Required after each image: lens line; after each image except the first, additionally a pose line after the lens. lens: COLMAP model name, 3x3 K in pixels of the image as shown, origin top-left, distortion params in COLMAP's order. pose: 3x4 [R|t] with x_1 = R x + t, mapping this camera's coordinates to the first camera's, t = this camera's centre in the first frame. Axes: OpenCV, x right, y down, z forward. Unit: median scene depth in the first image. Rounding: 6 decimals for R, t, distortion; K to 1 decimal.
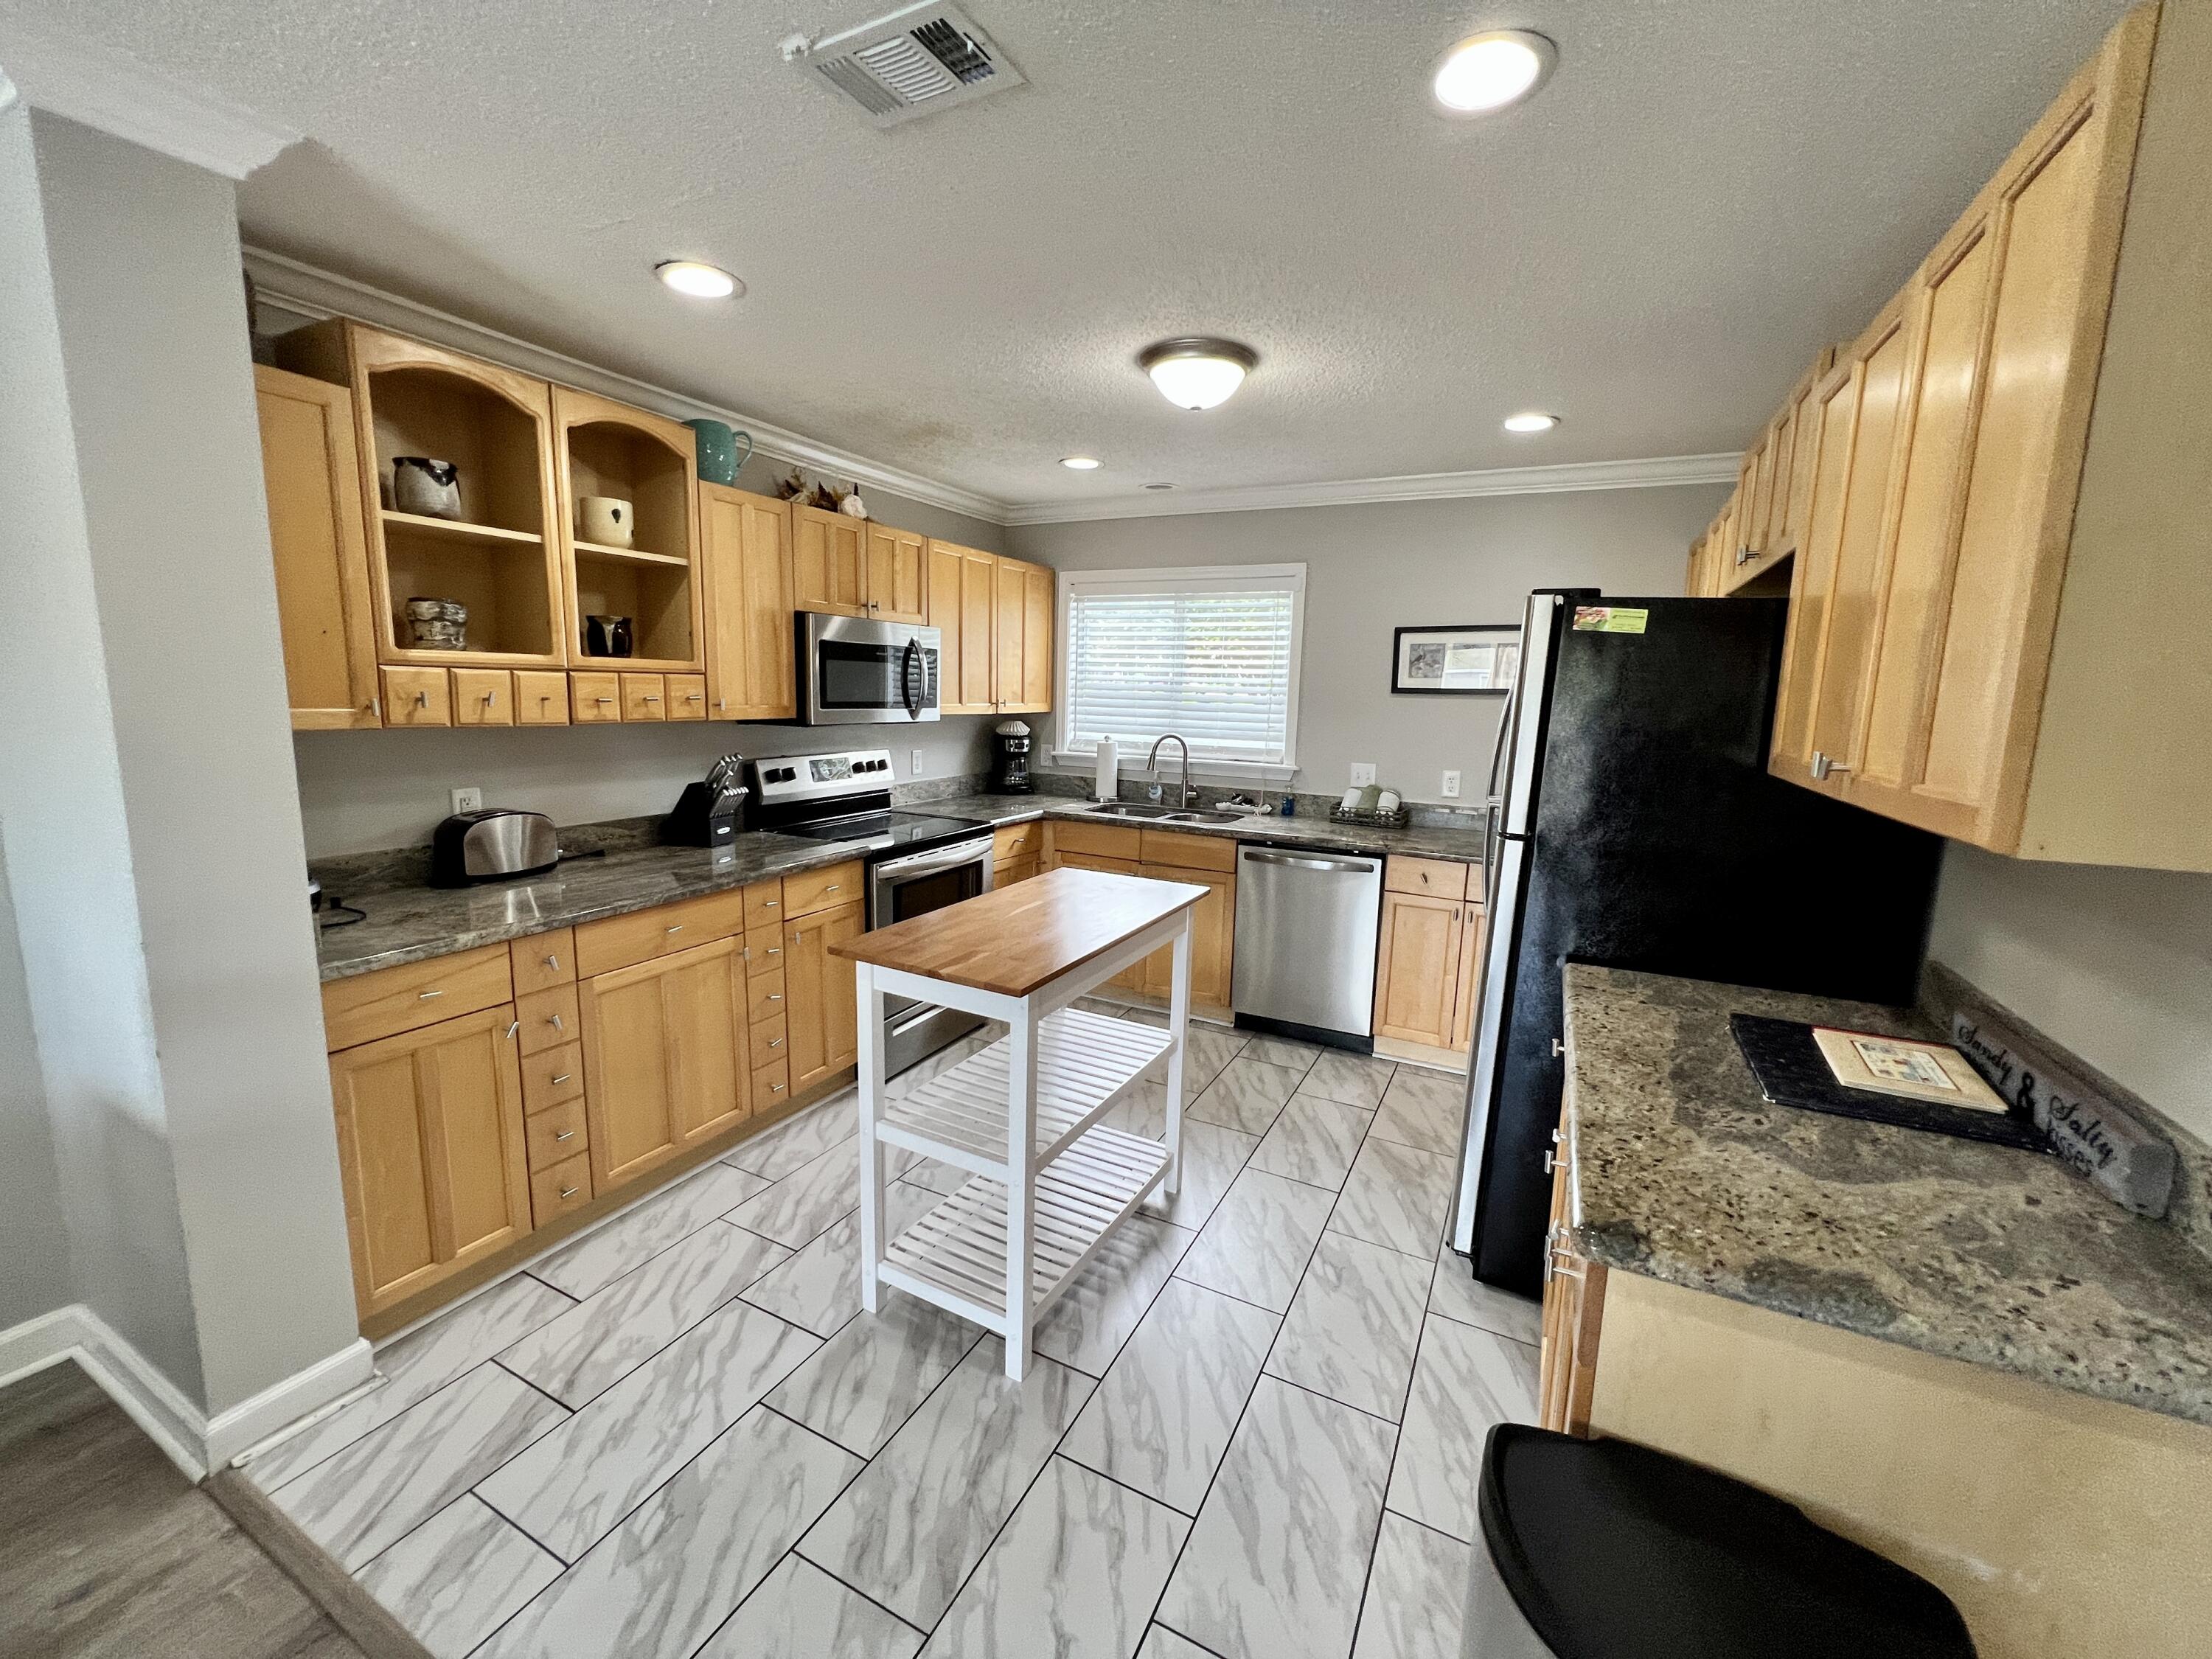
lens RADIAL K [[890.6, 0, 1098.5], [0, 890.6, 824.8], [0, 0, 1]] dist [-0.000402, -0.001482]
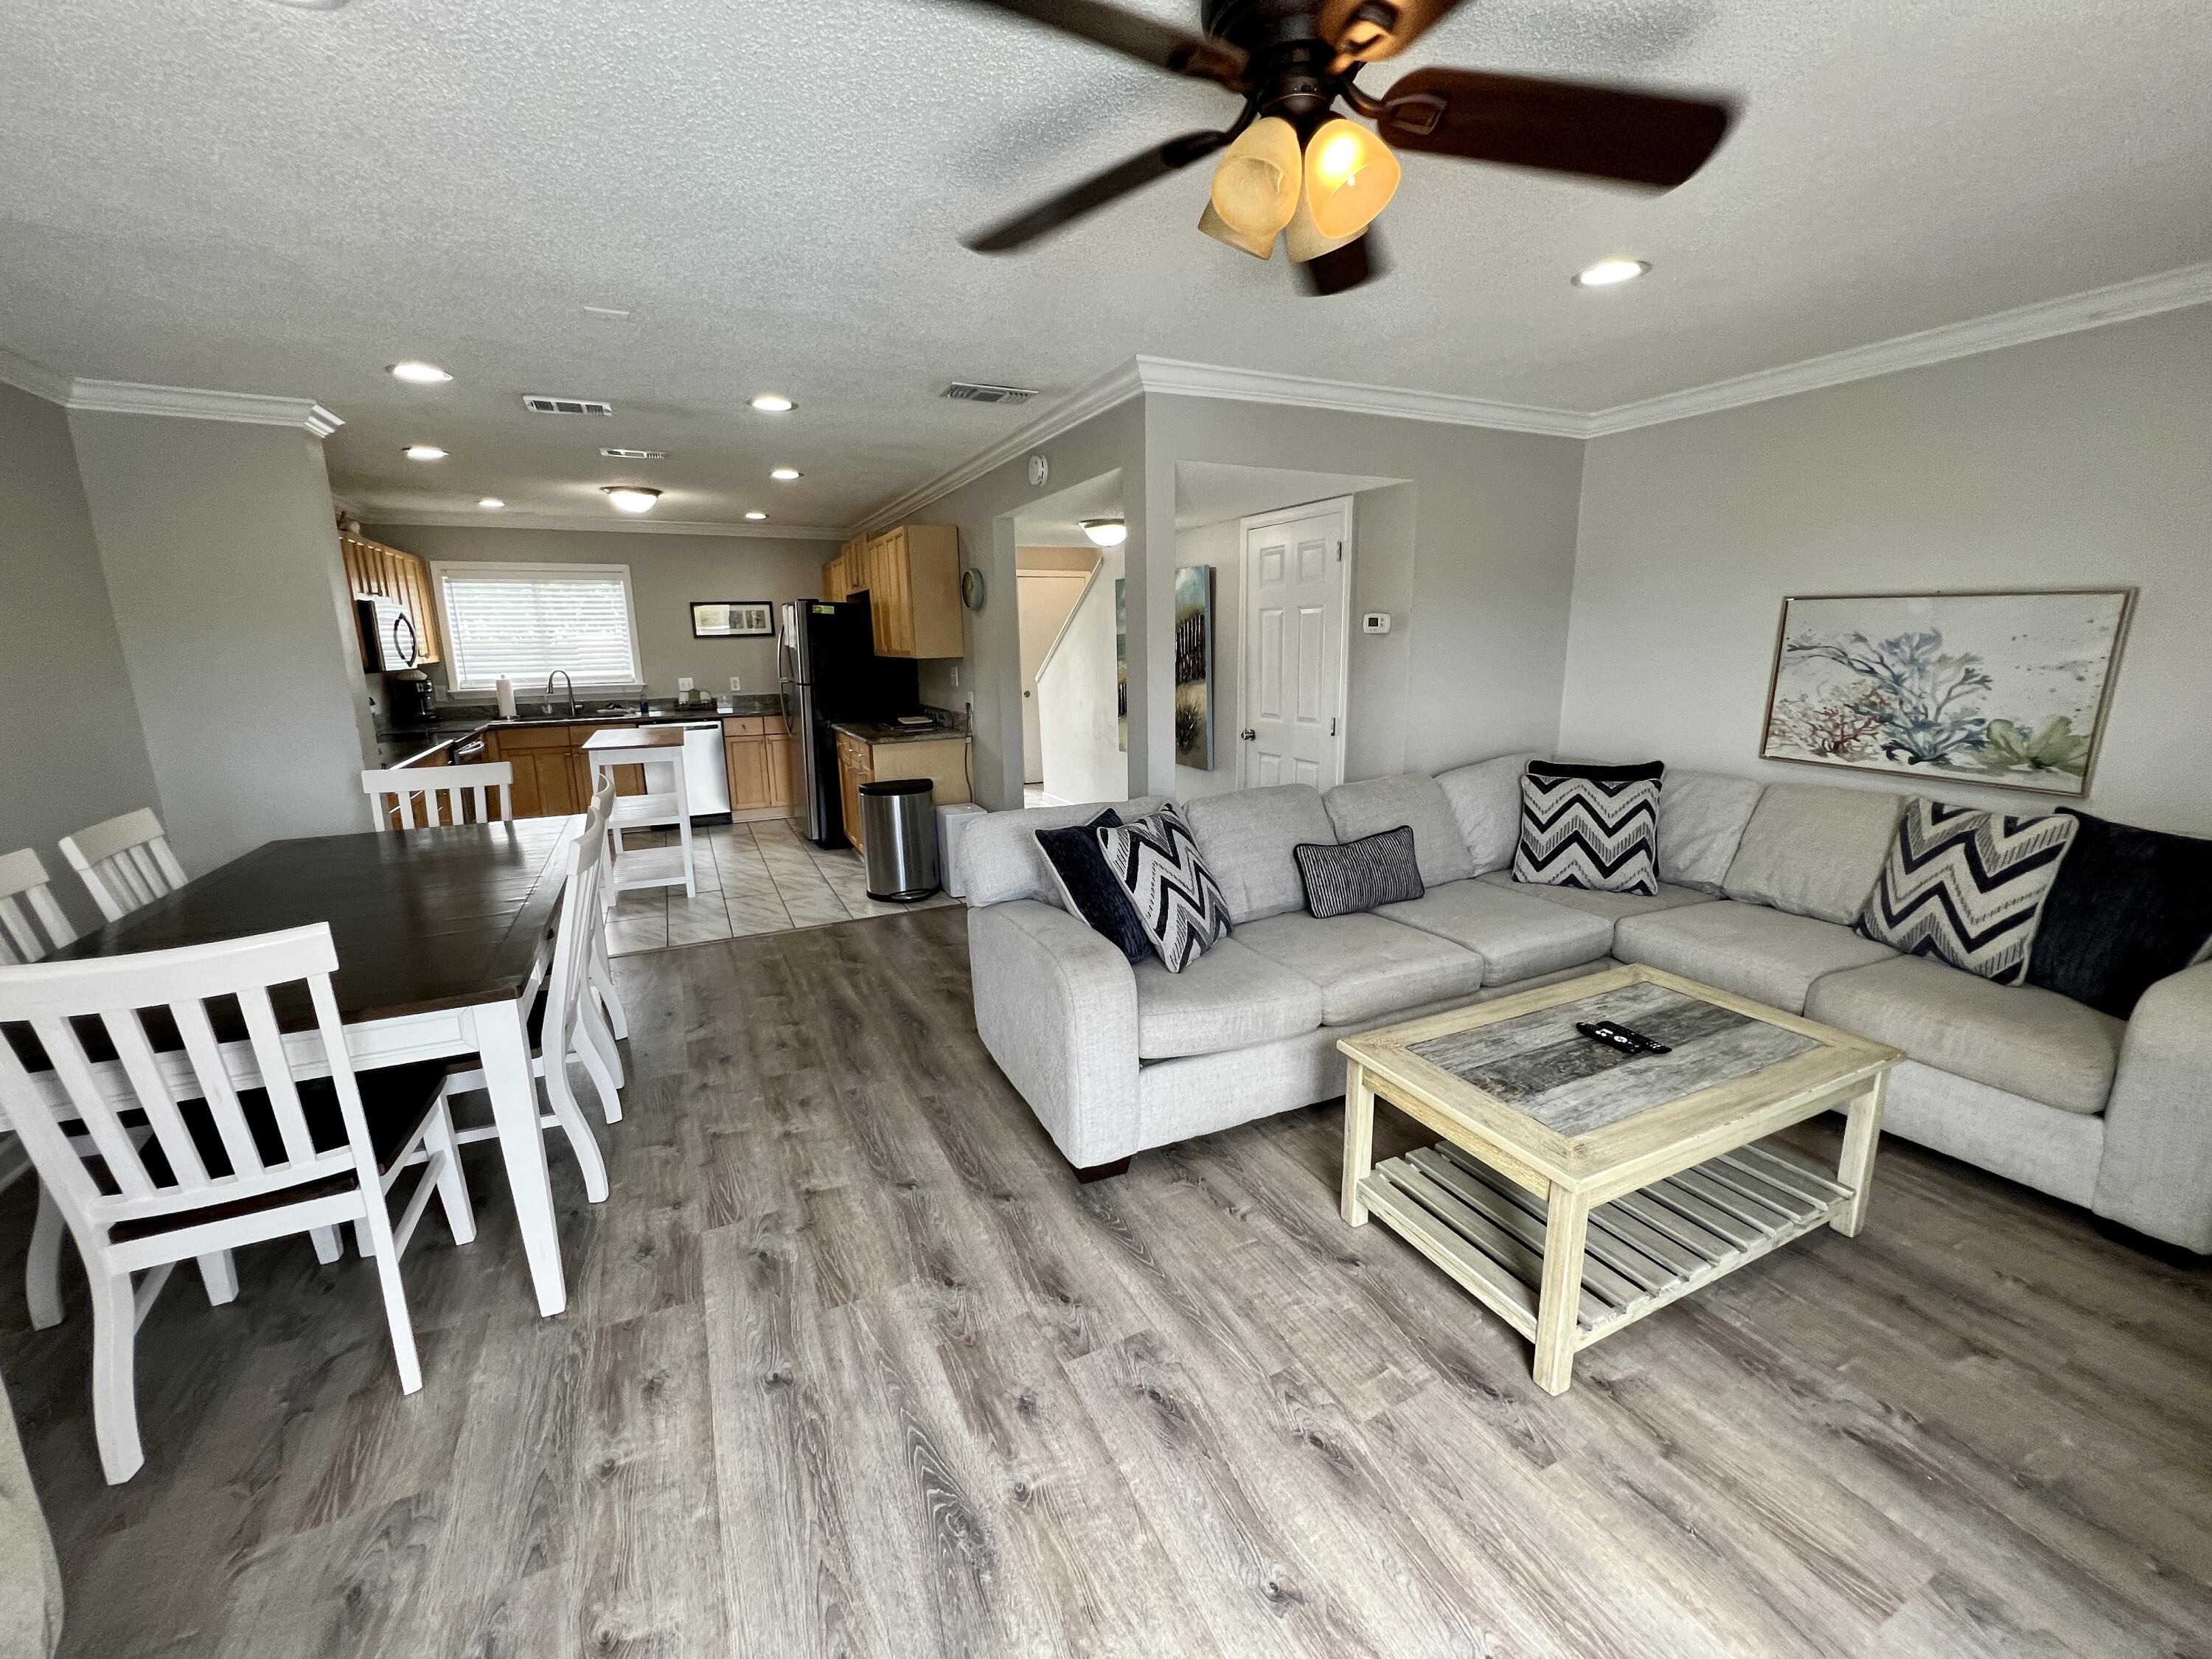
lens RADIAL K [[890.6, 0, 1103.0], [0, 890.6, 824.1], [0, 0, 1]] dist [-0.000402, -0.001482]
pose [[0.602442, -0.200334, 0.772612, -0.647955], [0.154025, 0.978974, 0.133741, 0.111091], [-0.783160, 0.038431, 0.620631, -0.778337]]
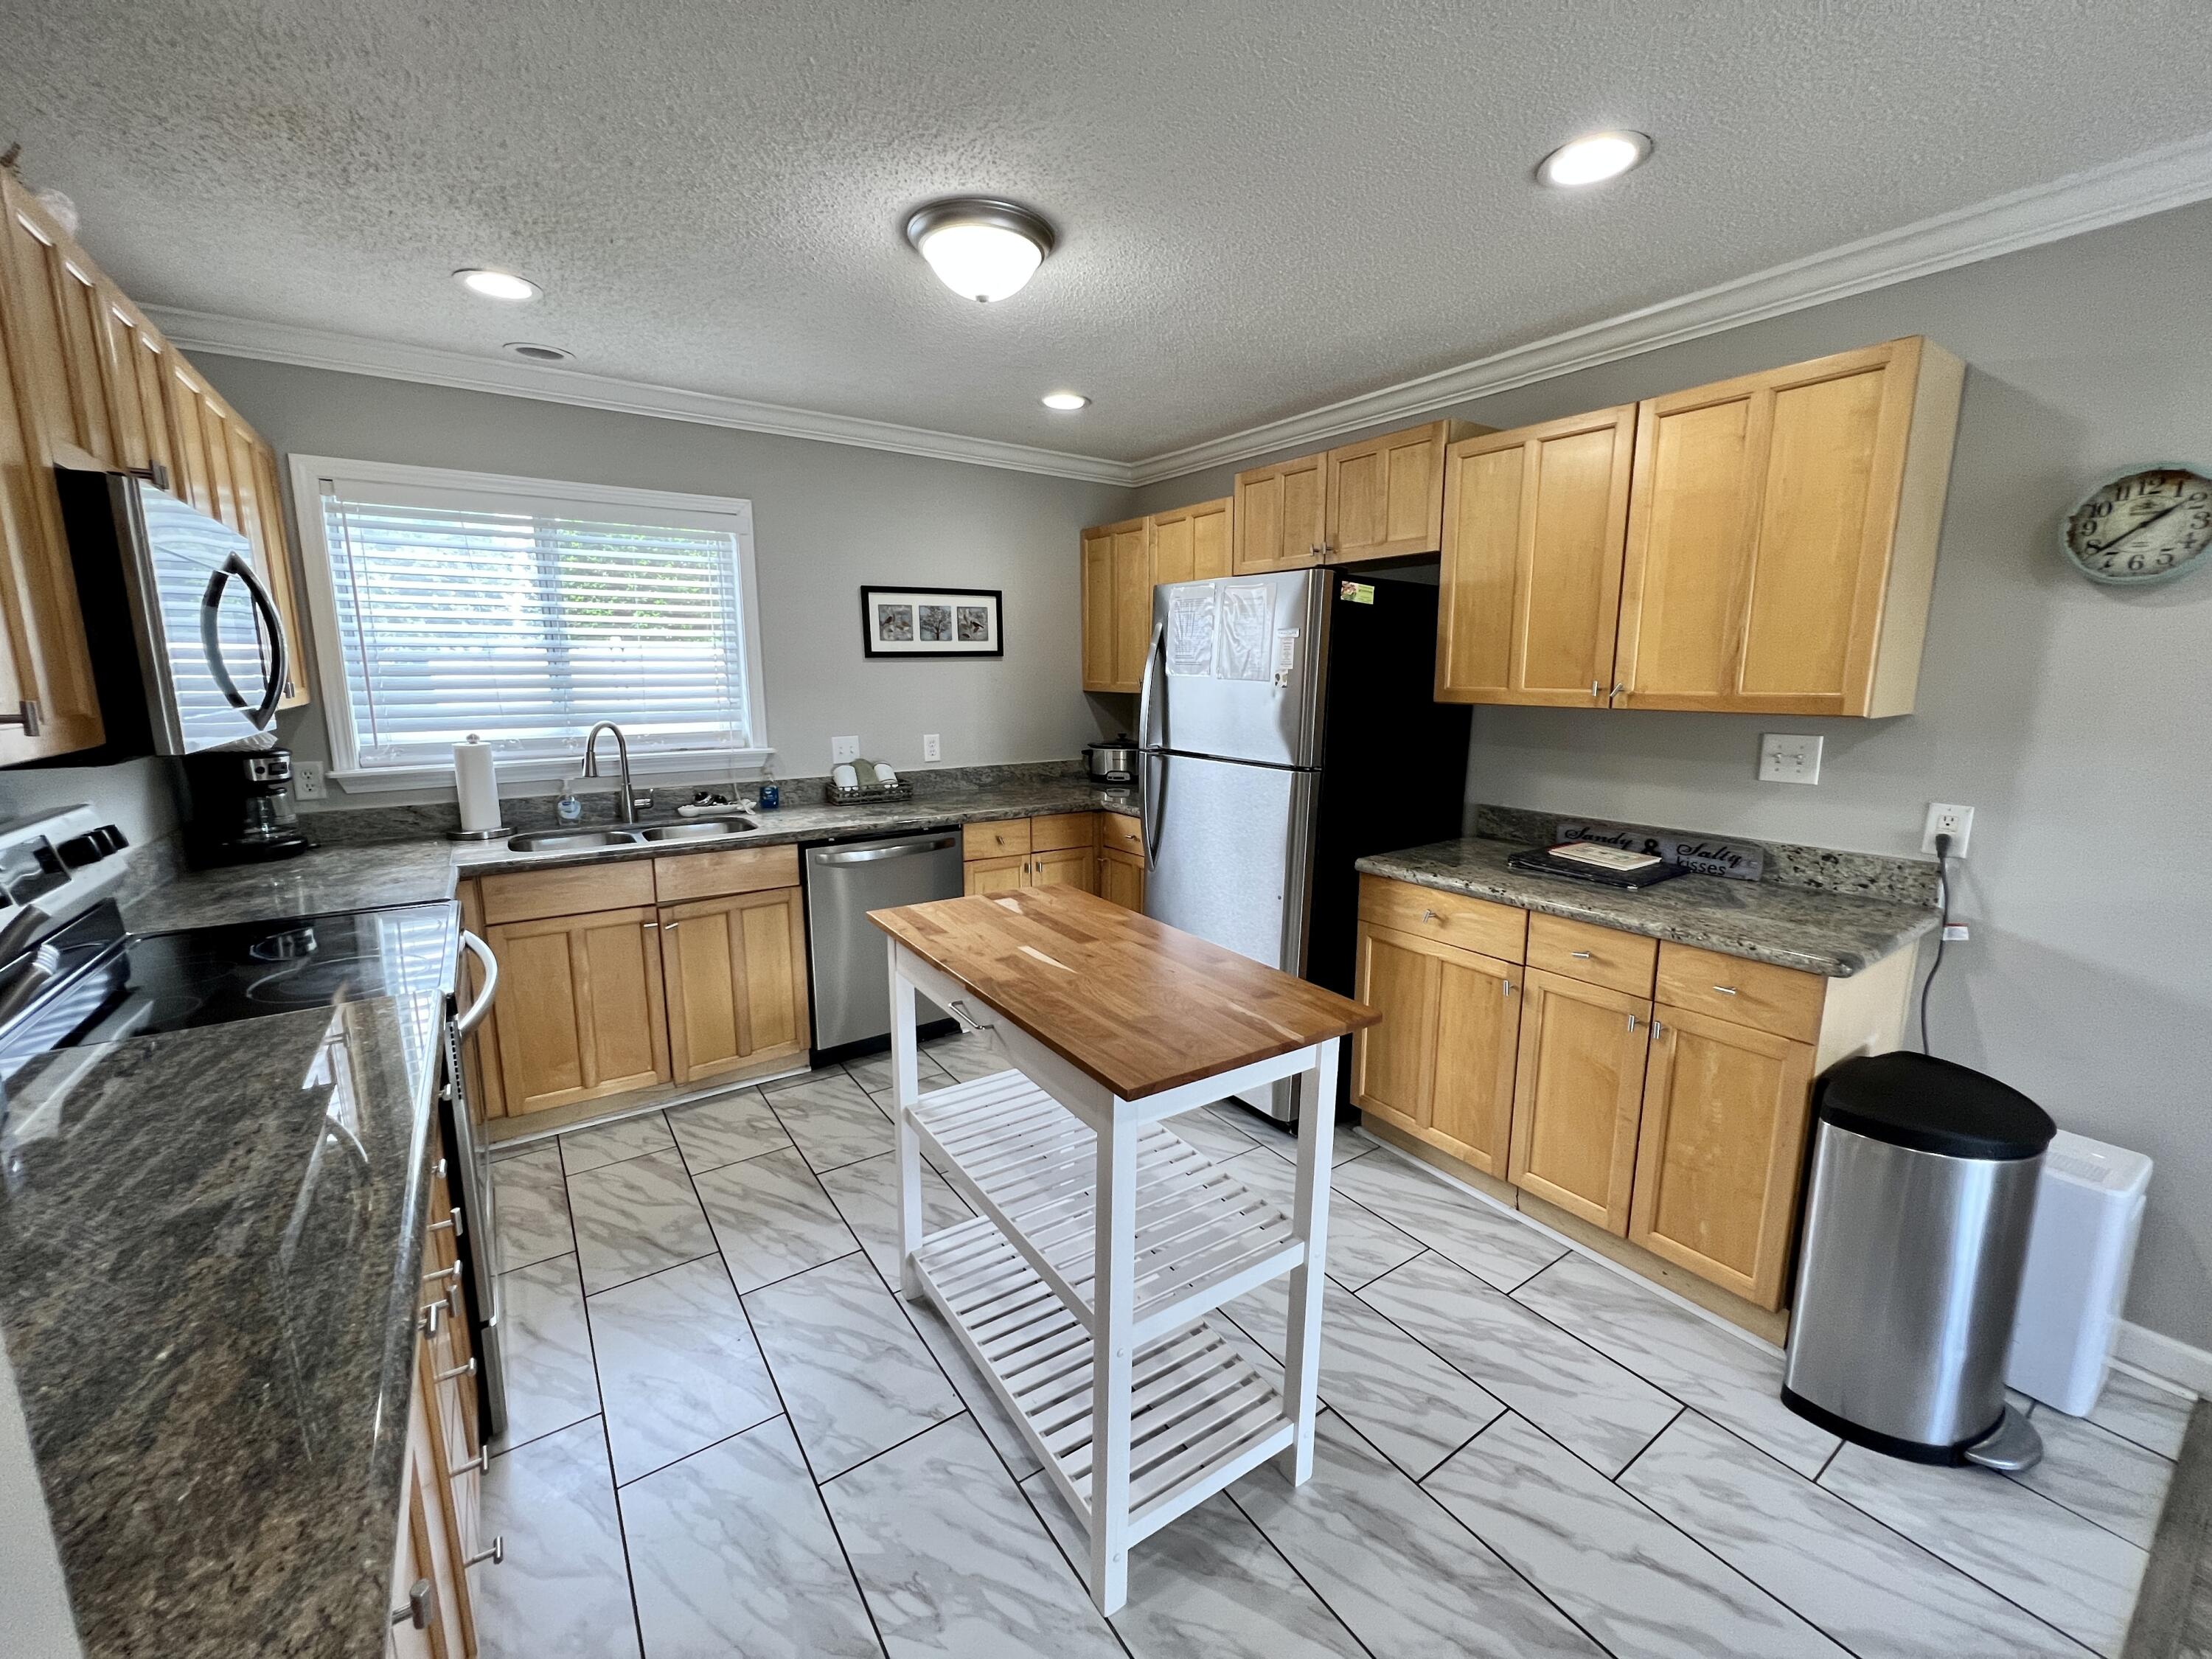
lens RADIAL K [[890.6, 0, 1108.4], [0, 890.6, 824.5], [0, 0, 1]] dist [-0.000402, -0.001482]
pose [[0.473267, -0.179040, 0.862533, -0.369420], [0.147920, 0.981378, 0.122547, -0.052275], [-0.868411, 0.069588, 0.490937, 0.329755]]
